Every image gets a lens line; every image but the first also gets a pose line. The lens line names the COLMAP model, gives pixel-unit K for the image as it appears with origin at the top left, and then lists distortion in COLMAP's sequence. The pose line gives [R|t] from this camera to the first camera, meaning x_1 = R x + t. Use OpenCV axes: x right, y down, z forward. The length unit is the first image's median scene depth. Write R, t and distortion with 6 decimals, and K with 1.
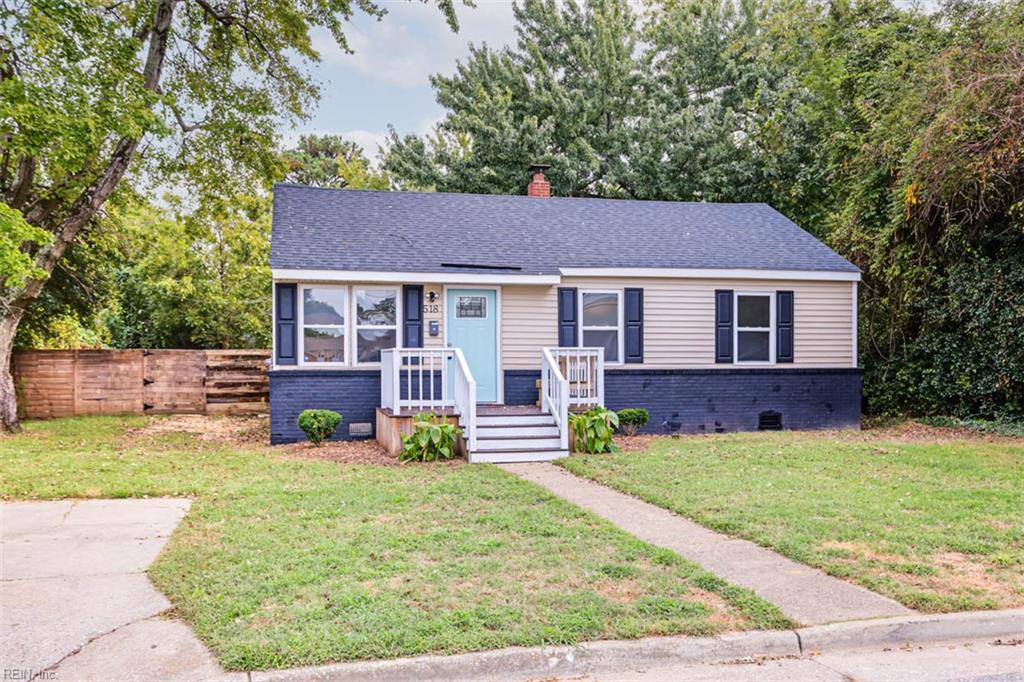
lens RADIAL K [[938.2, 0, 536.7], [0, 938.2, 374.0], [0, 0, 1]] dist [0.002492, 0.005079]
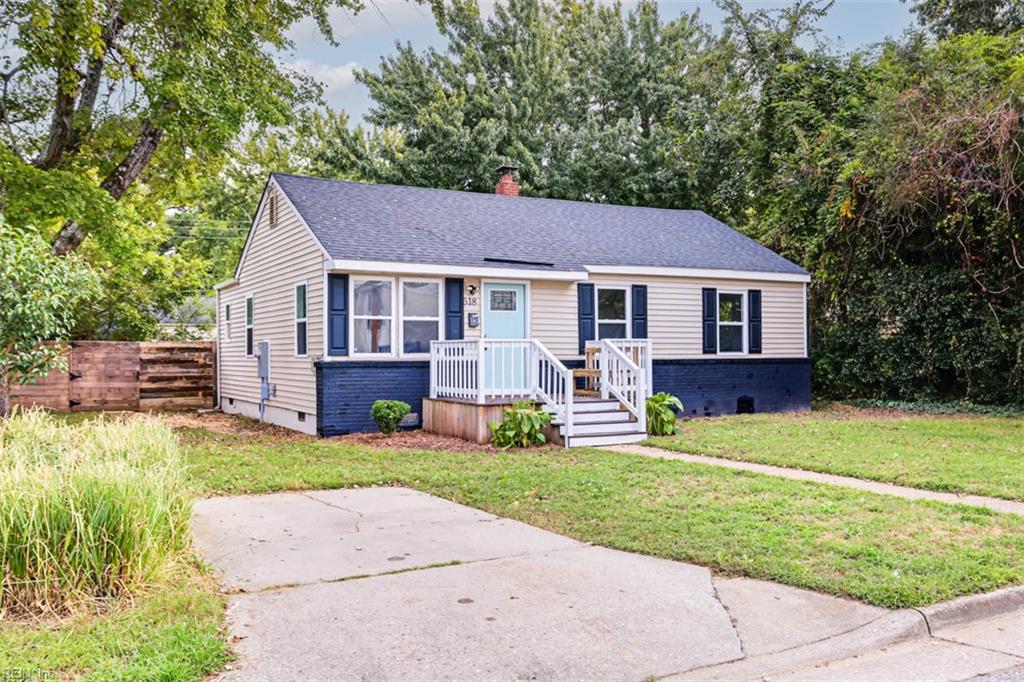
lens RADIAL K [[922.1, 0, 550.9], [0, 922.1, 340.0], [0, 0, 1]] dist [0.002638, 0.003345]
pose [[0.961773, 0.002018, 0.273840, -0.292814], [0.006326, 0.999542, -0.029586, 0.003473], [-0.273774, 0.030187, 0.961320, 0.000190]]
